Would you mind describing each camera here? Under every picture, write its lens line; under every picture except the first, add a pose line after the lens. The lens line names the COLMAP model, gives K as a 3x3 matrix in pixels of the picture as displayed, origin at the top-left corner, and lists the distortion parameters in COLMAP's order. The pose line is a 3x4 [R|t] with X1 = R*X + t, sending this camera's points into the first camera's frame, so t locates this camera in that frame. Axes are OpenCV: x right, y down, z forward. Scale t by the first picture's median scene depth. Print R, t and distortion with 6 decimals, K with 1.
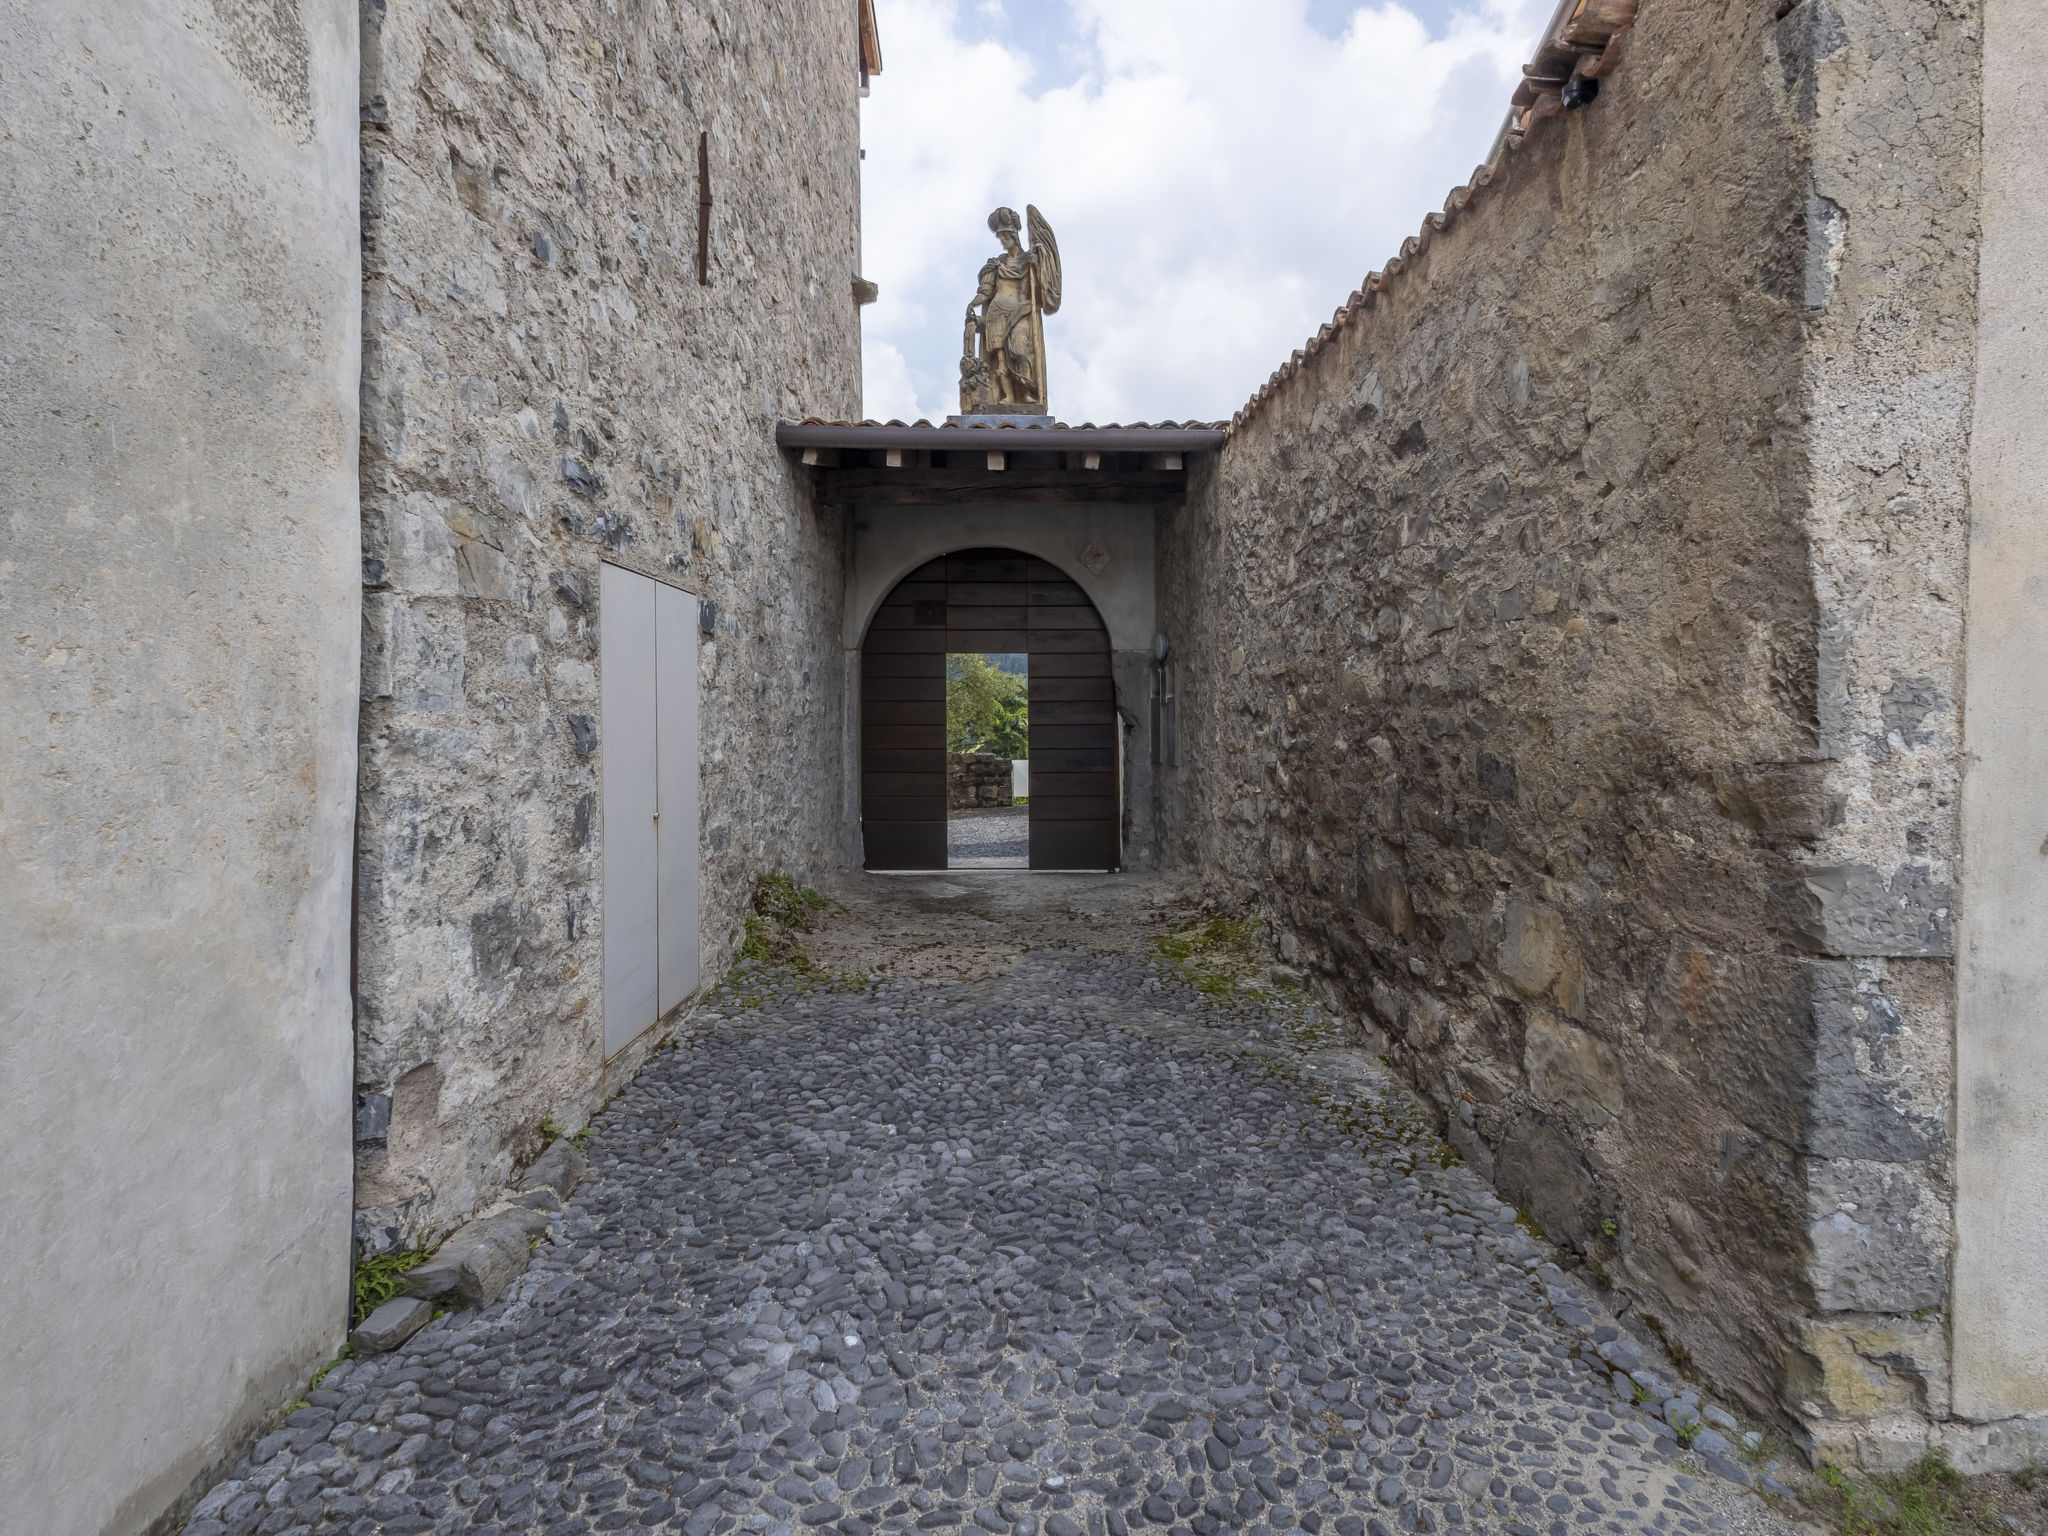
lens RADIAL K [[1071.2, 0, 1024.7], [0, 1071.2, 814.6], [0, 0, 1]] dist [0.009363, -0.005000]
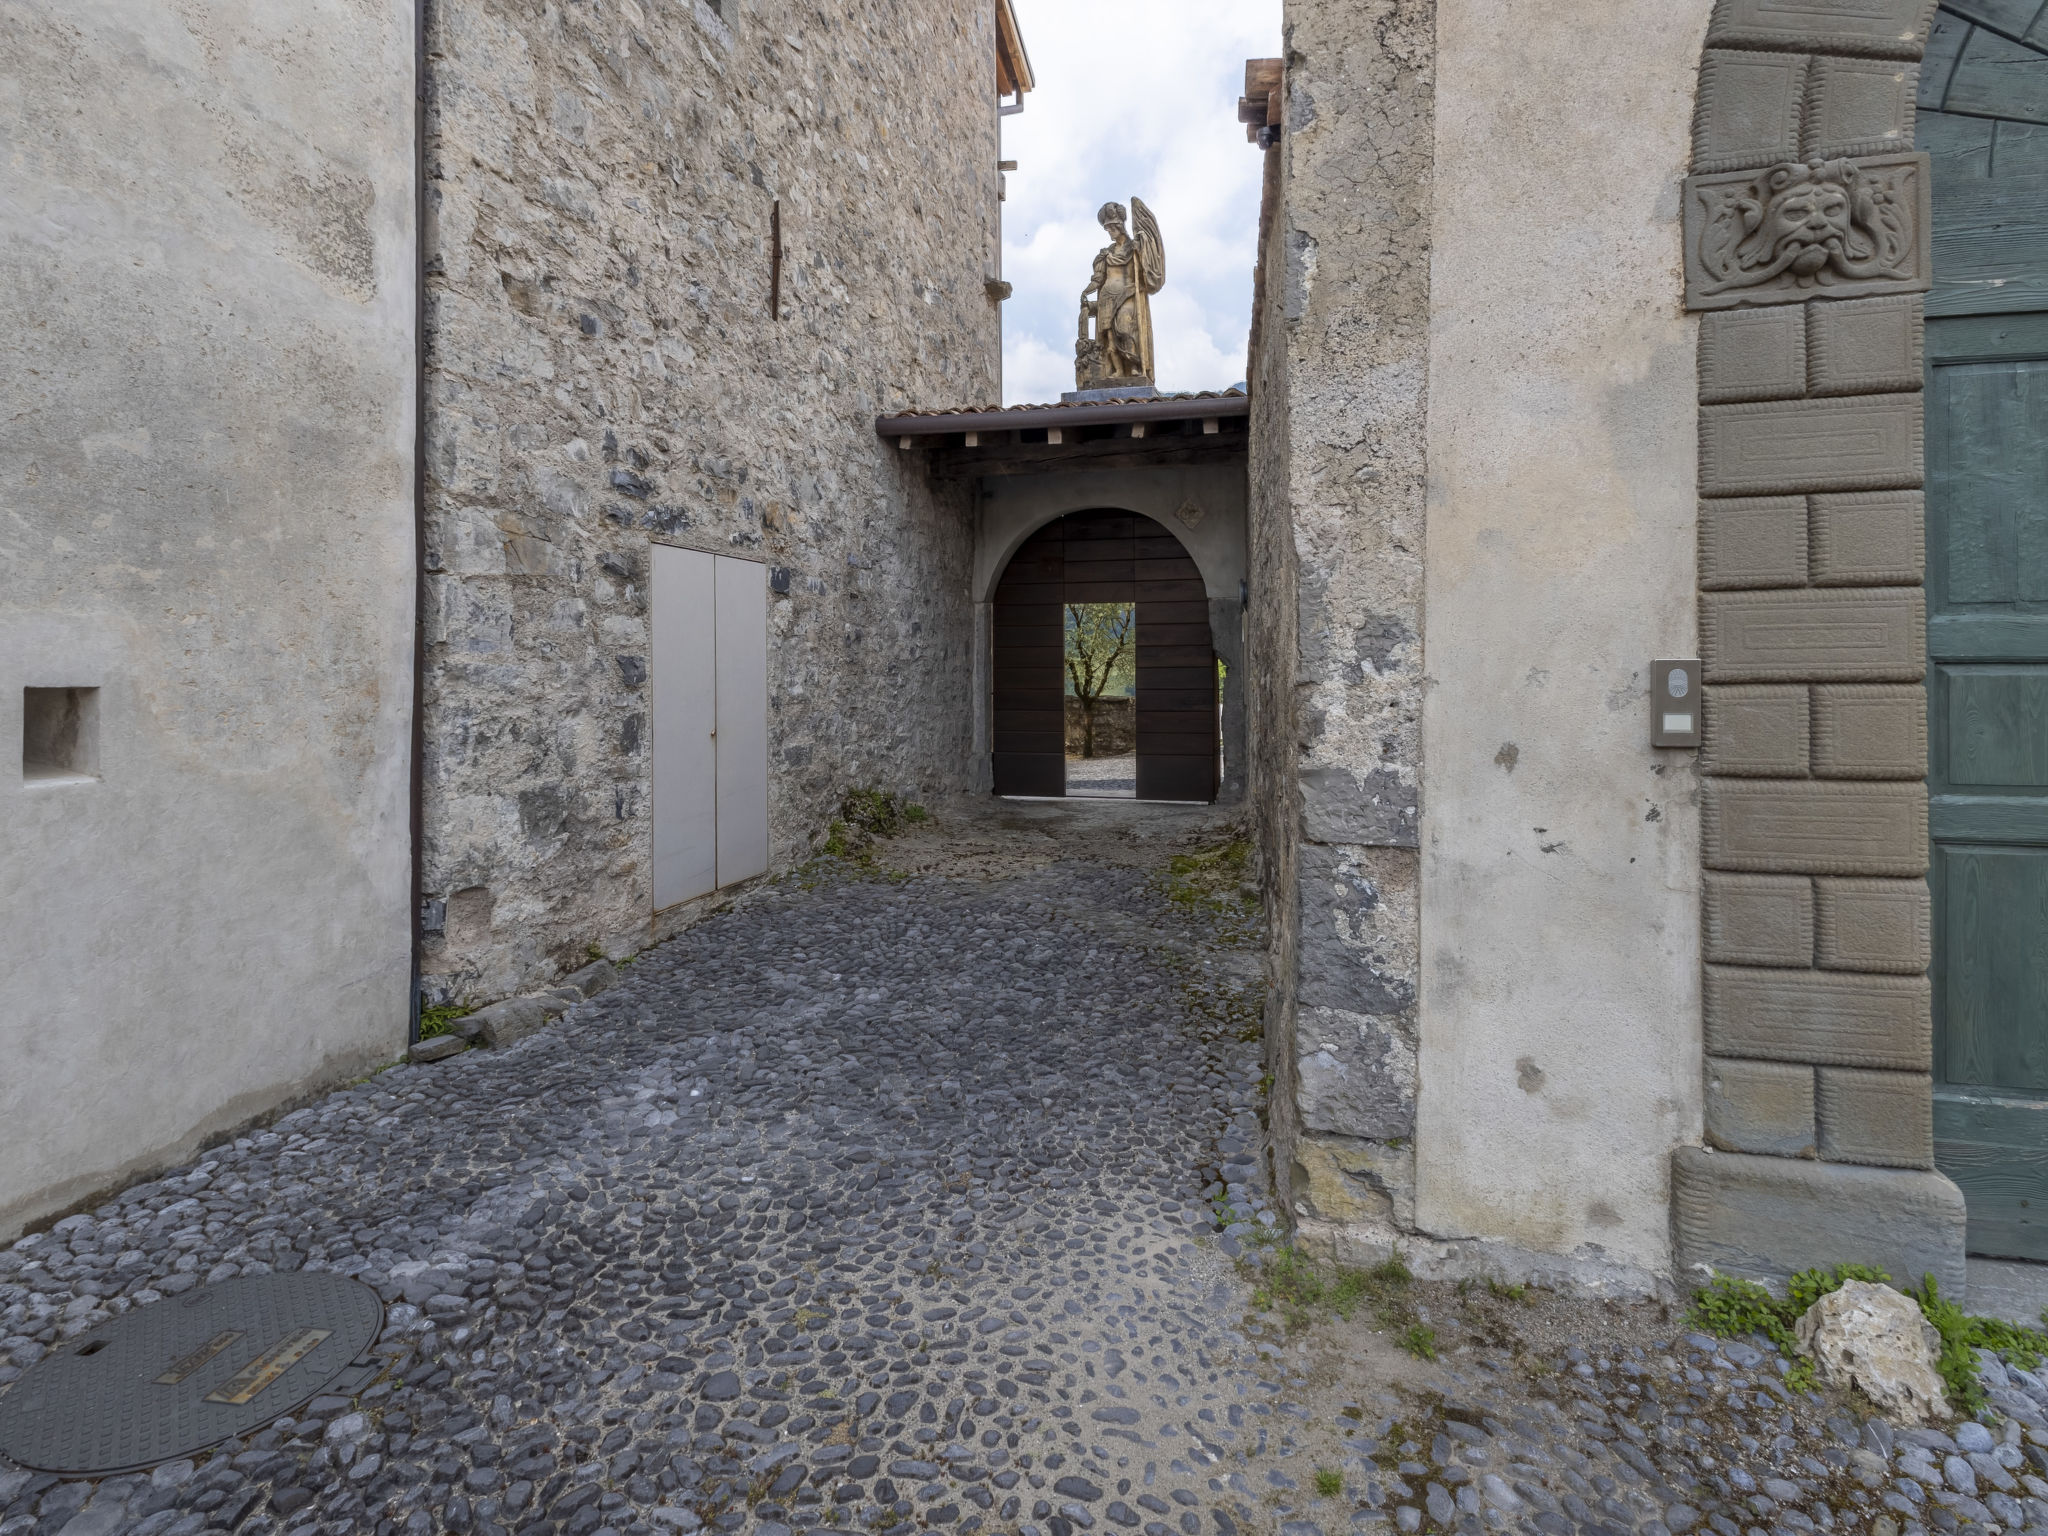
lens RADIAL K [[1048.2, 0, 1024.0], [0, 1048.2, 768.0], [0, 0, 1]] dist [0.003546, -0.000362]
pose [[0.958774, 0.025928, -0.282984, 0.609684], [-0.024089, 0.999660, 0.009975, 0.033926], [0.283146, -0.002747, 0.959073, -0.198034]]
